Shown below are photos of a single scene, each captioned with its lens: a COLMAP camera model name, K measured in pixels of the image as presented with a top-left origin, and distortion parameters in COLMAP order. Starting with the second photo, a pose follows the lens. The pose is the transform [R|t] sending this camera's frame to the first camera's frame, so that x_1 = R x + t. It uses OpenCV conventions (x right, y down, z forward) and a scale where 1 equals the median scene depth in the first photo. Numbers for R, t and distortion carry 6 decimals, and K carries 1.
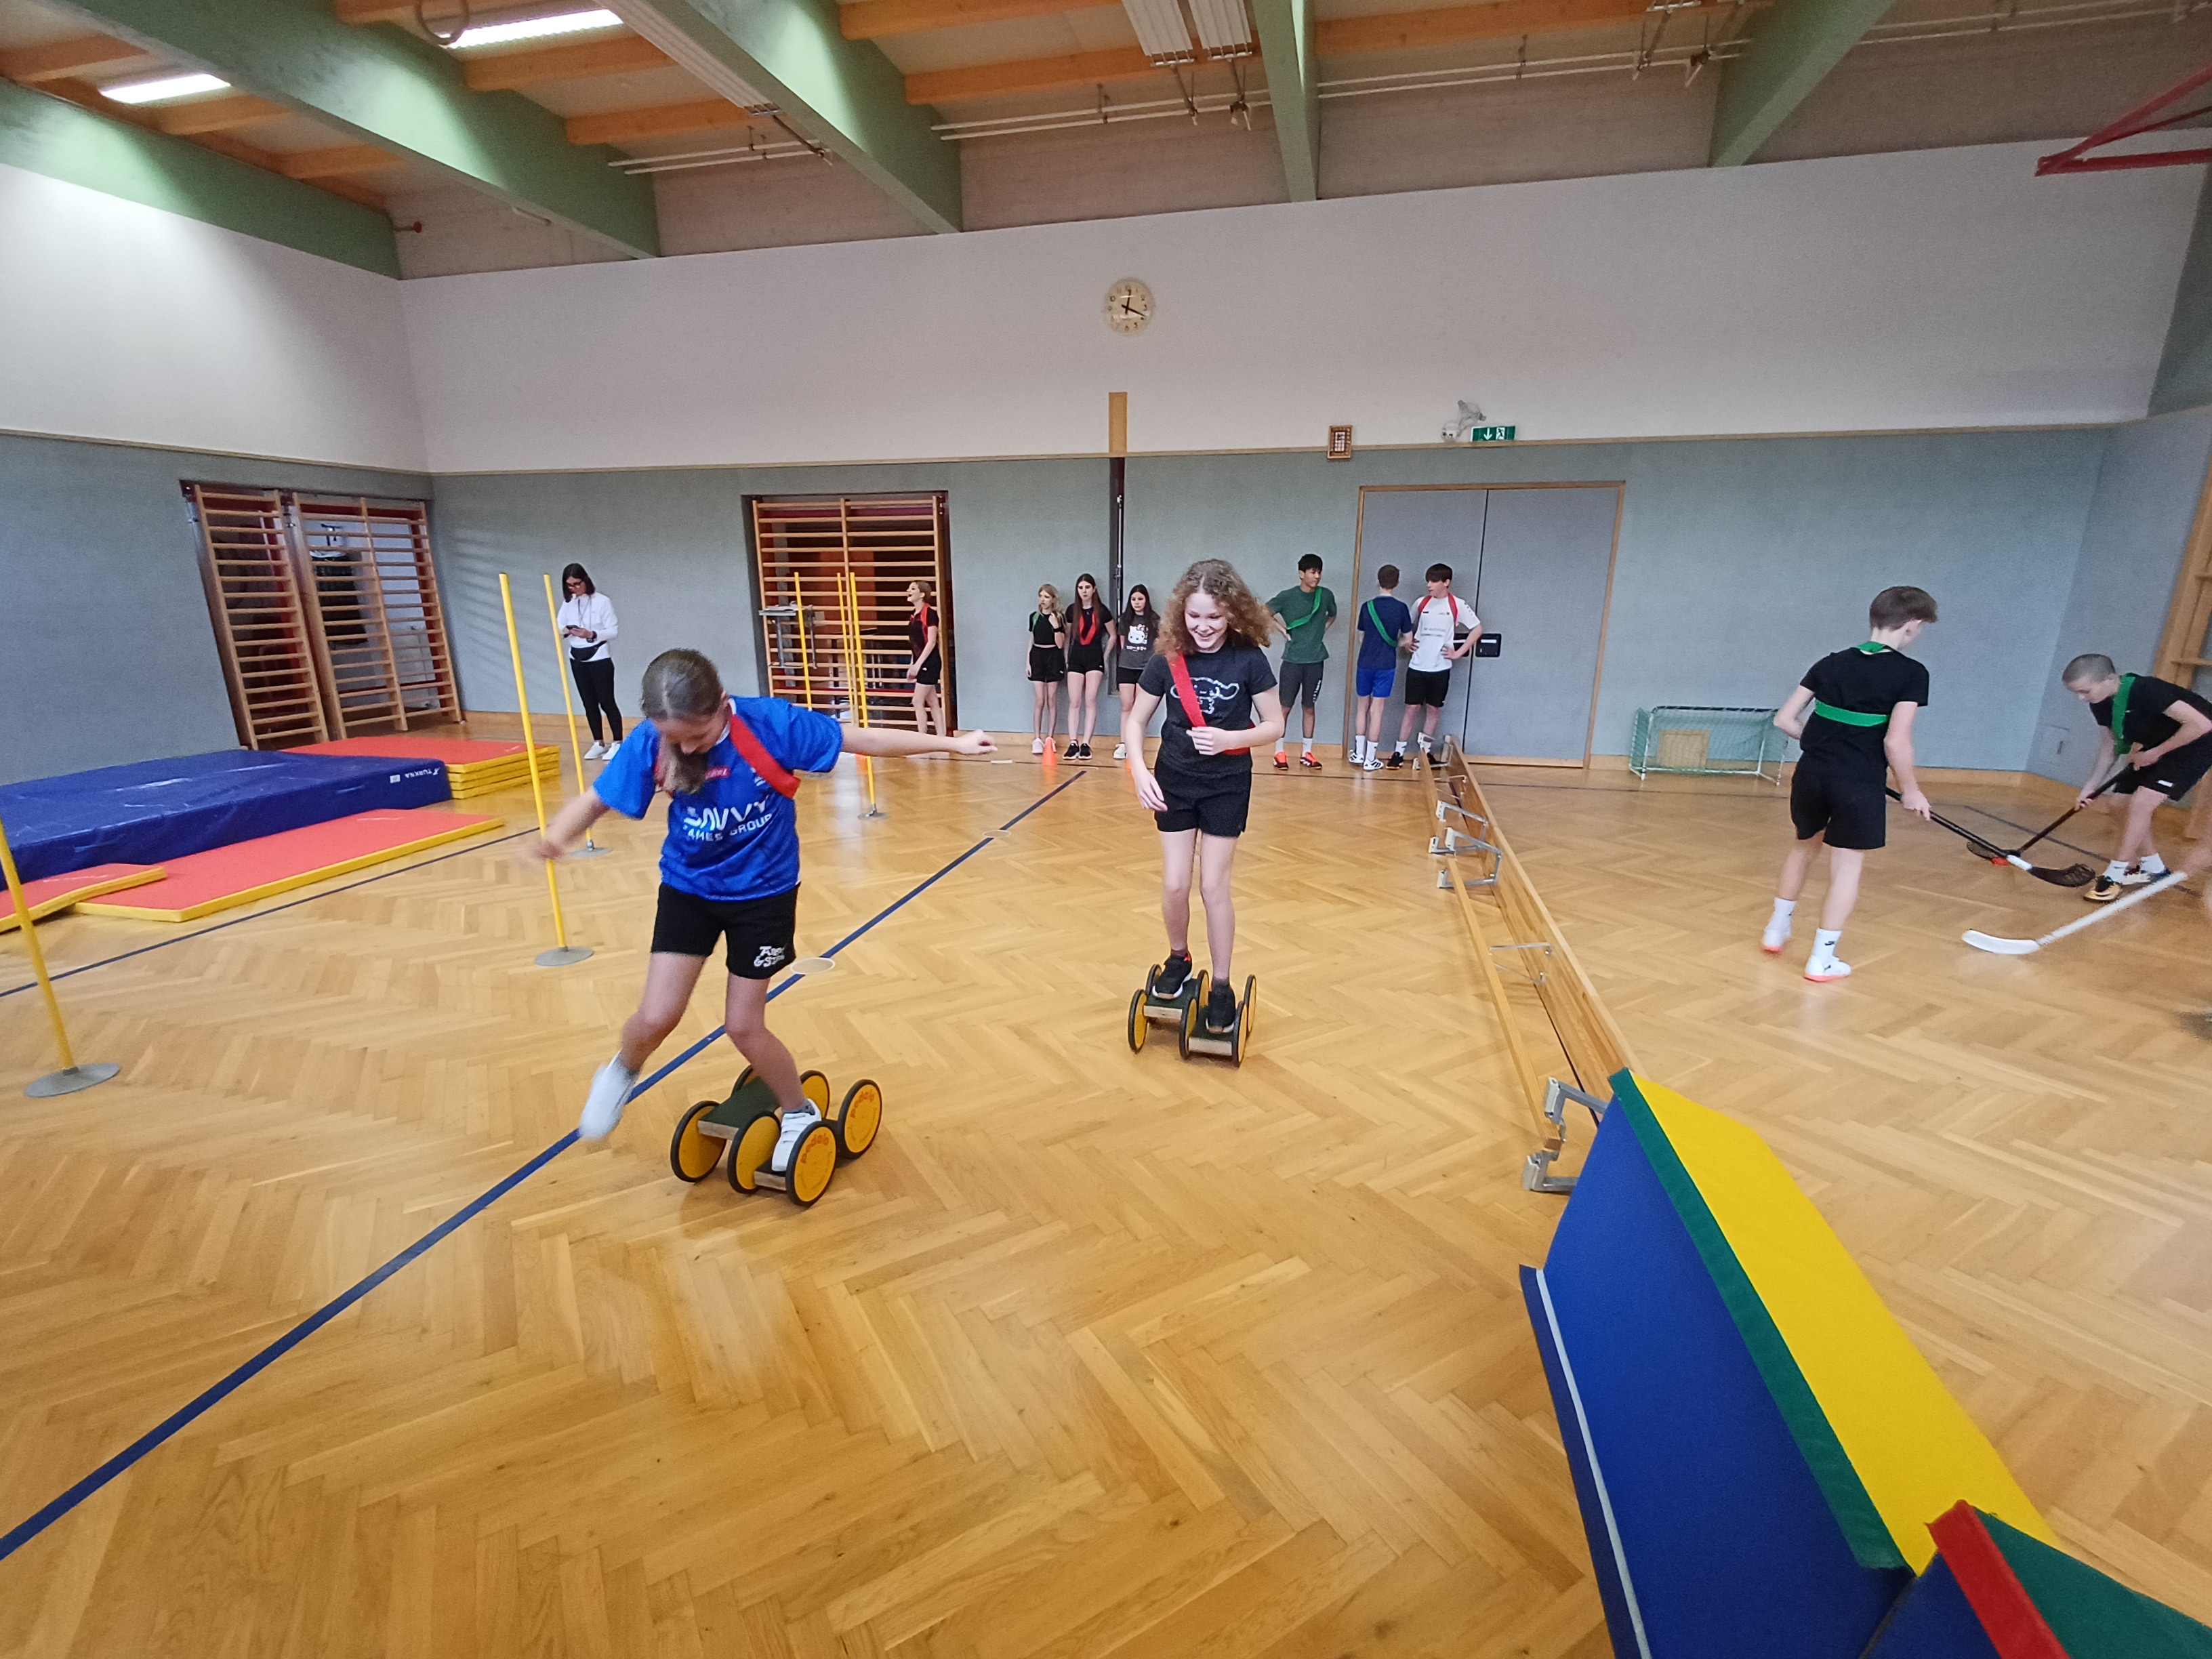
lens RADIAL K [[1005.6, 0, 1102.7], [0, 1005.6, 852.6], [0, 0, 1]] dist [-0.001491, 0.000984]
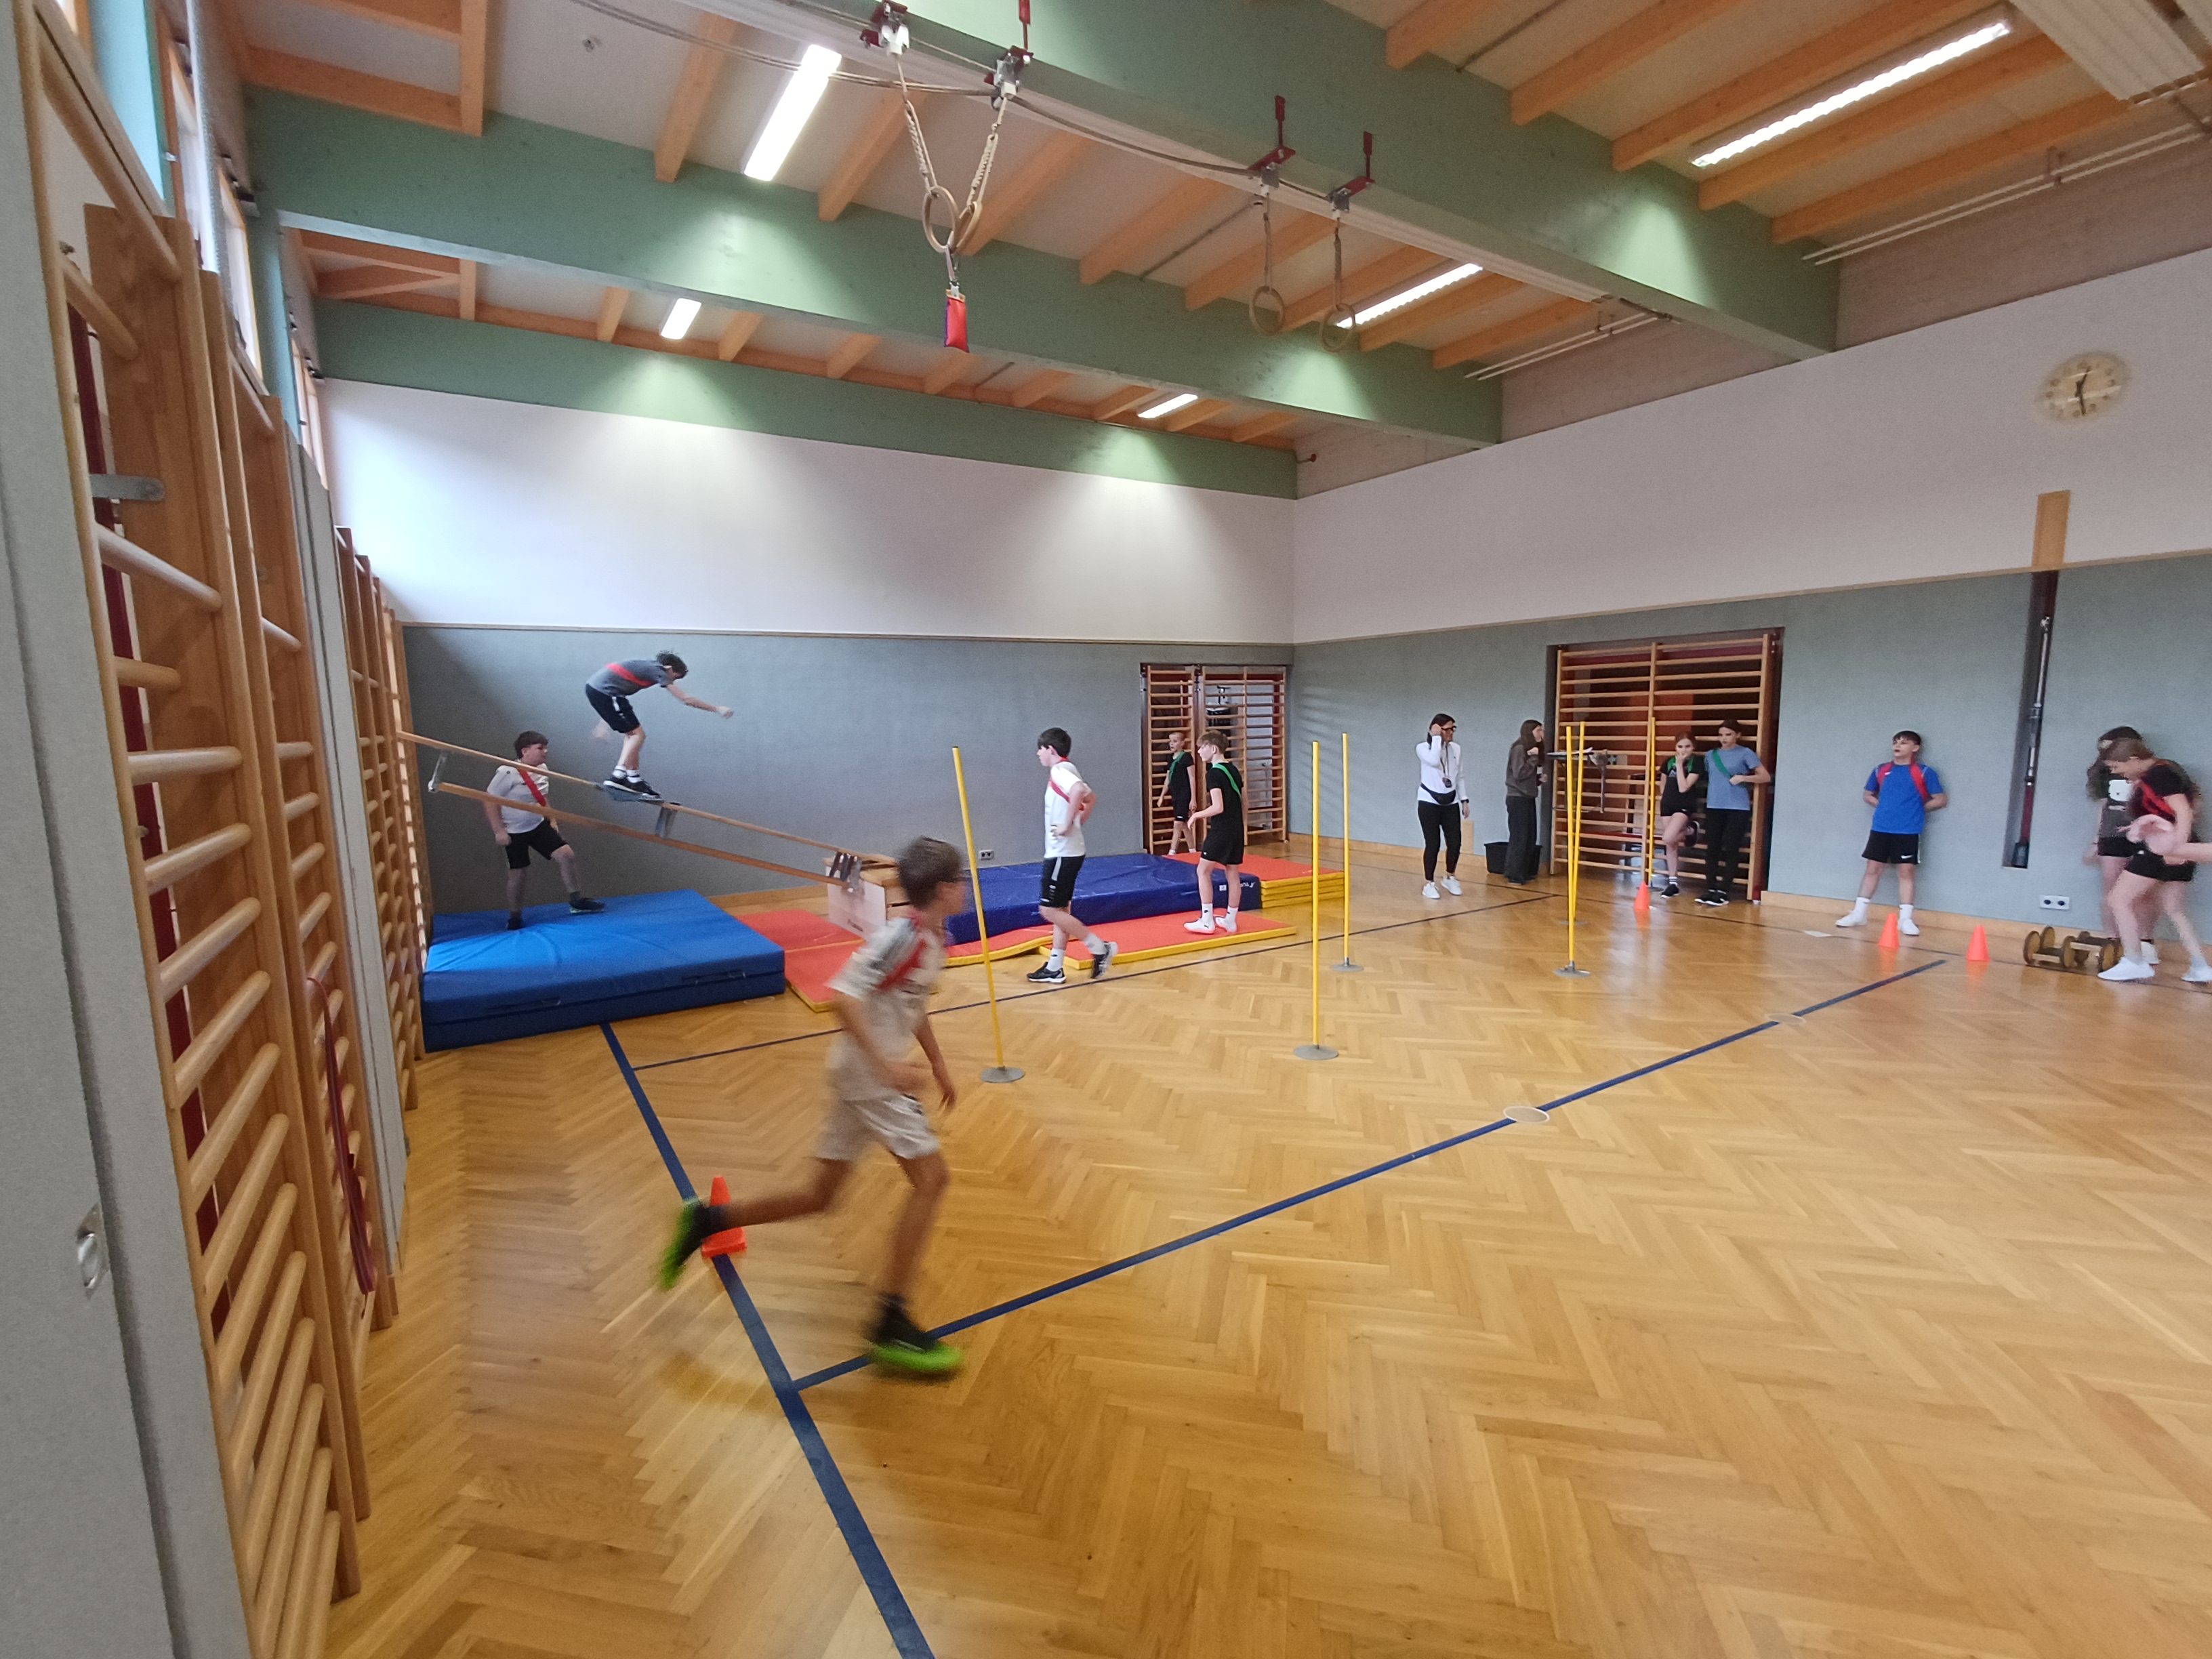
lens RADIAL K [[1005.6, 0, 1089.8], [0, 1005.6, 853.0], [0, 0, 1]] dist [-0.001491, 0.000984]
pose [[0.718409, 0.078628, -0.691163, 0.065170], [-0.162945, 0.984969, -0.057315, -0.015482], [0.676268, 0.153797, 0.720422, -0.064529]]
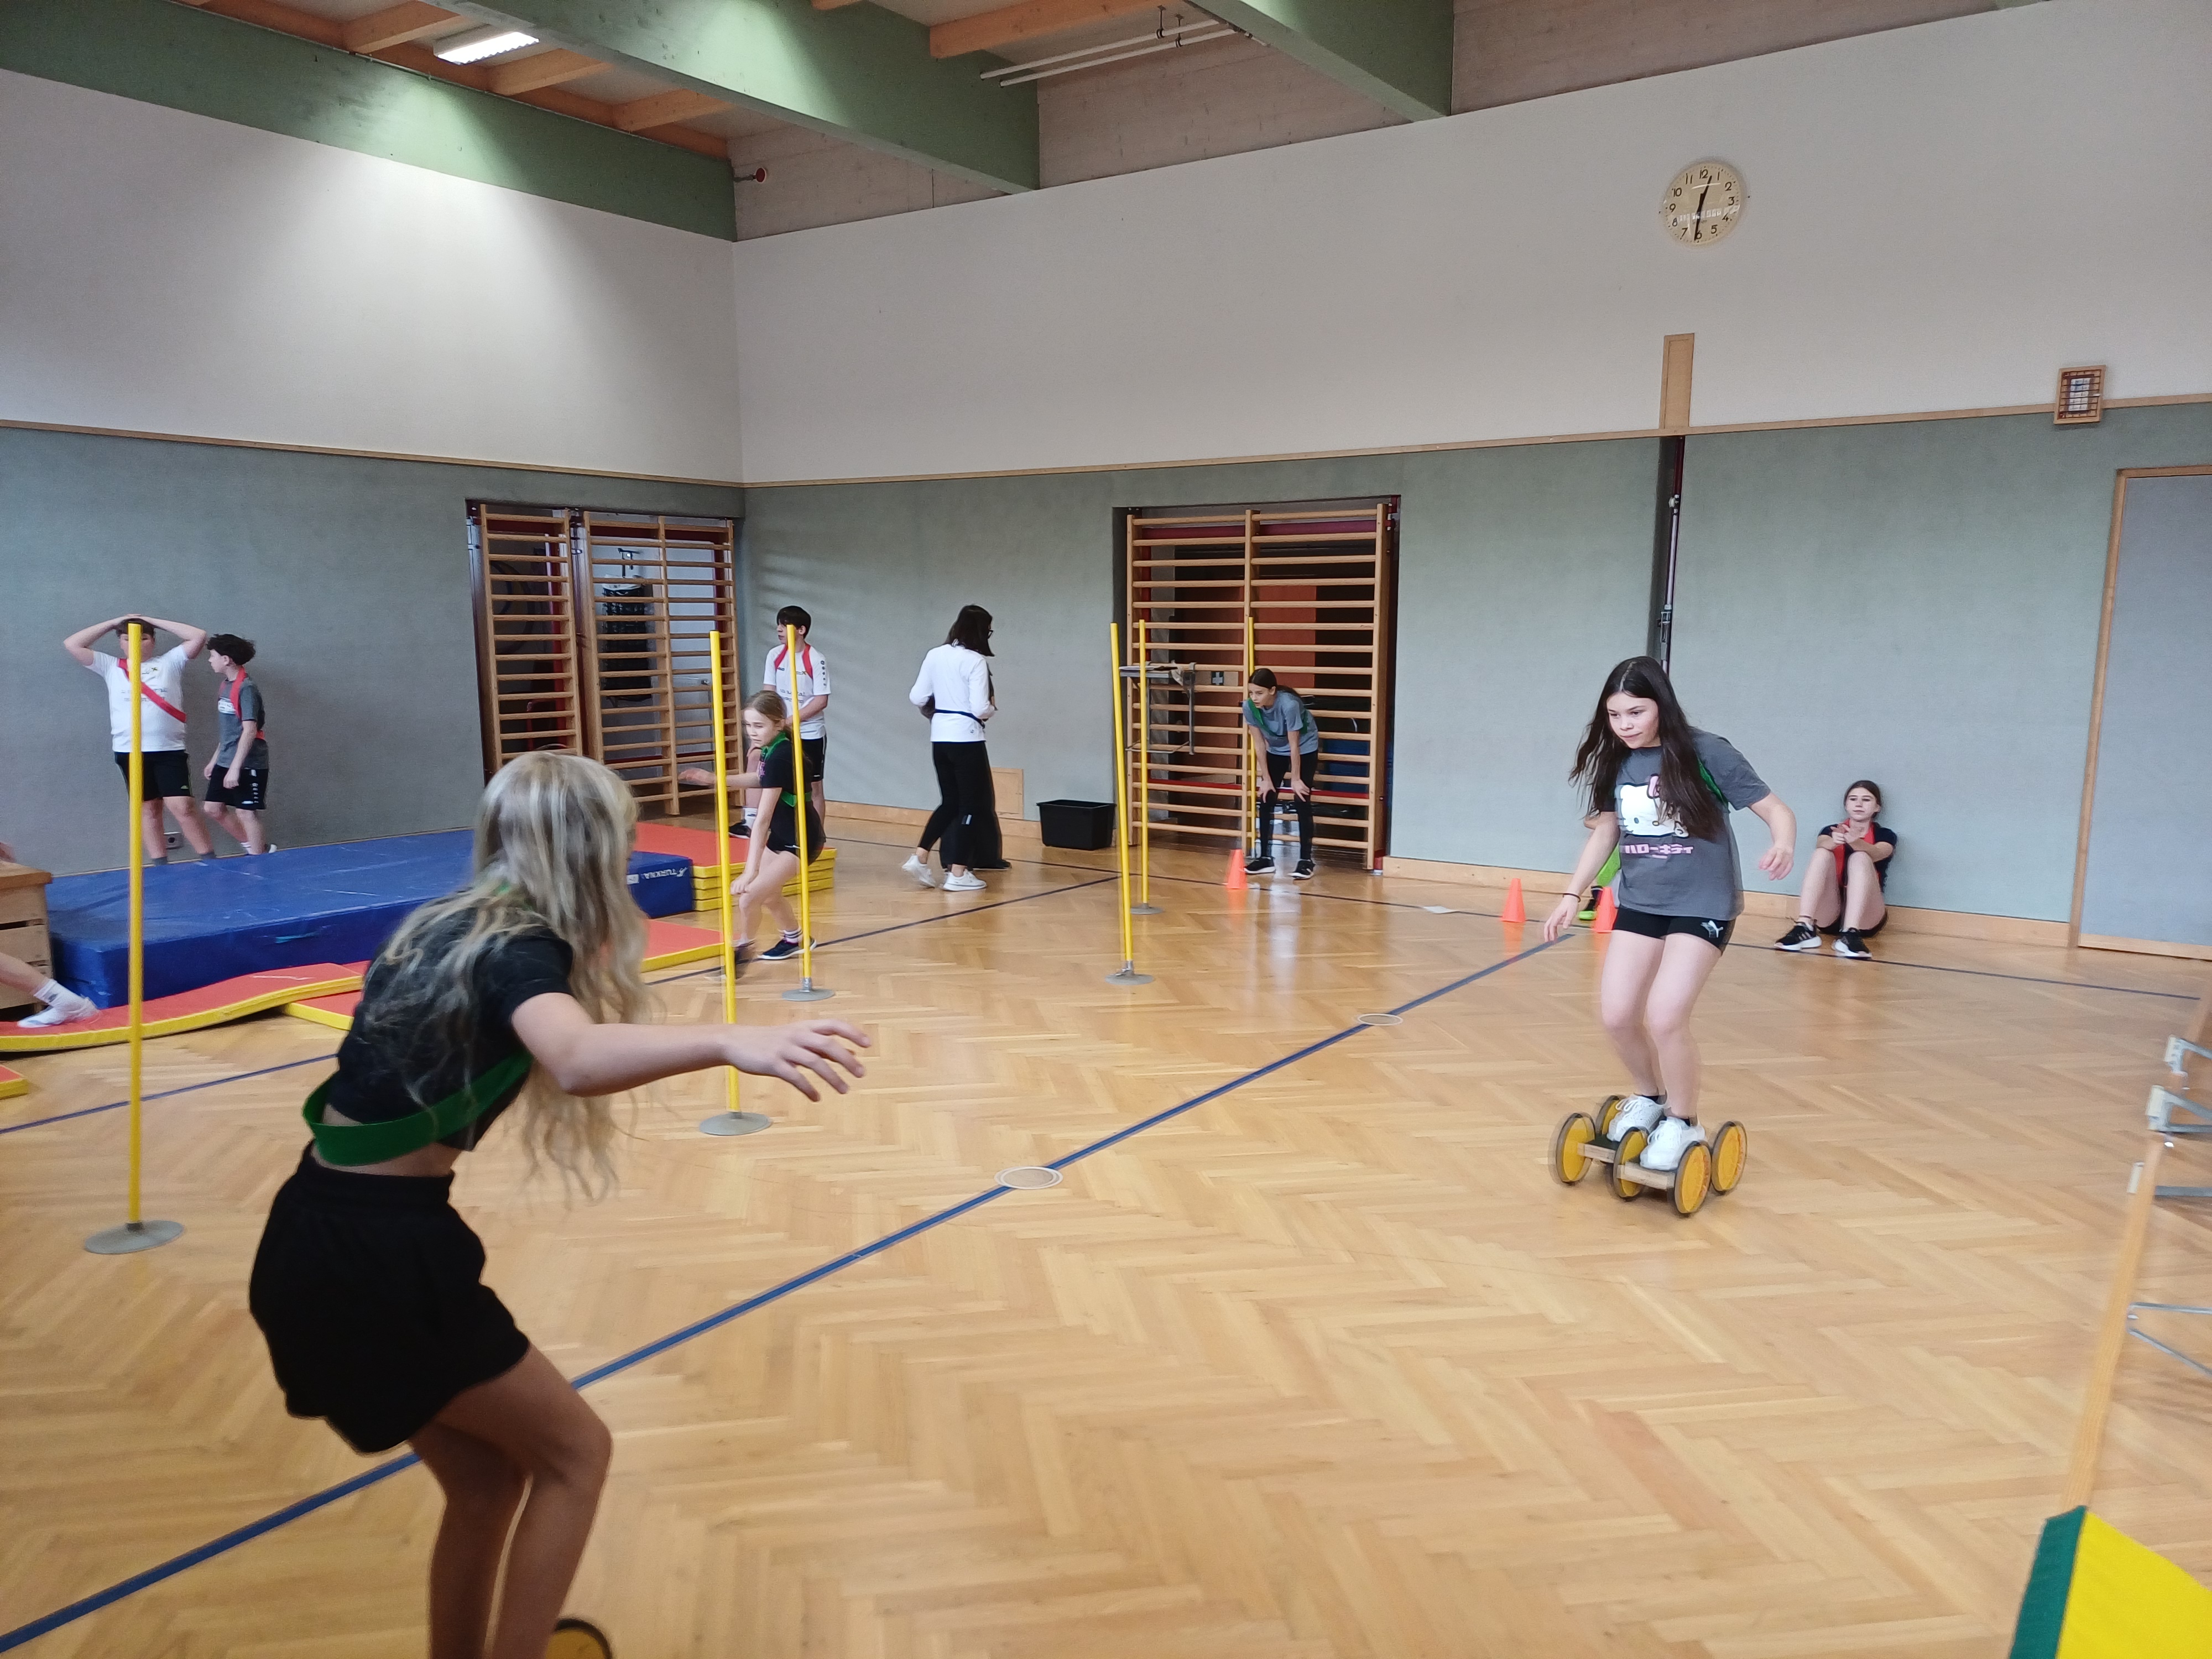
lens RADIAL K [[1628.5, 0, 1141.1], [0, 1628.5, 886.3], [0, 0, 1]] dist [0.085527, -0.082088]
pose [[0.932790, 0.064987, -0.354514, 0.150369], [-0.099548, 0.991802, -0.080117, -0.005226], [0.346401, 0.110023, 0.931612, -0.055572]]
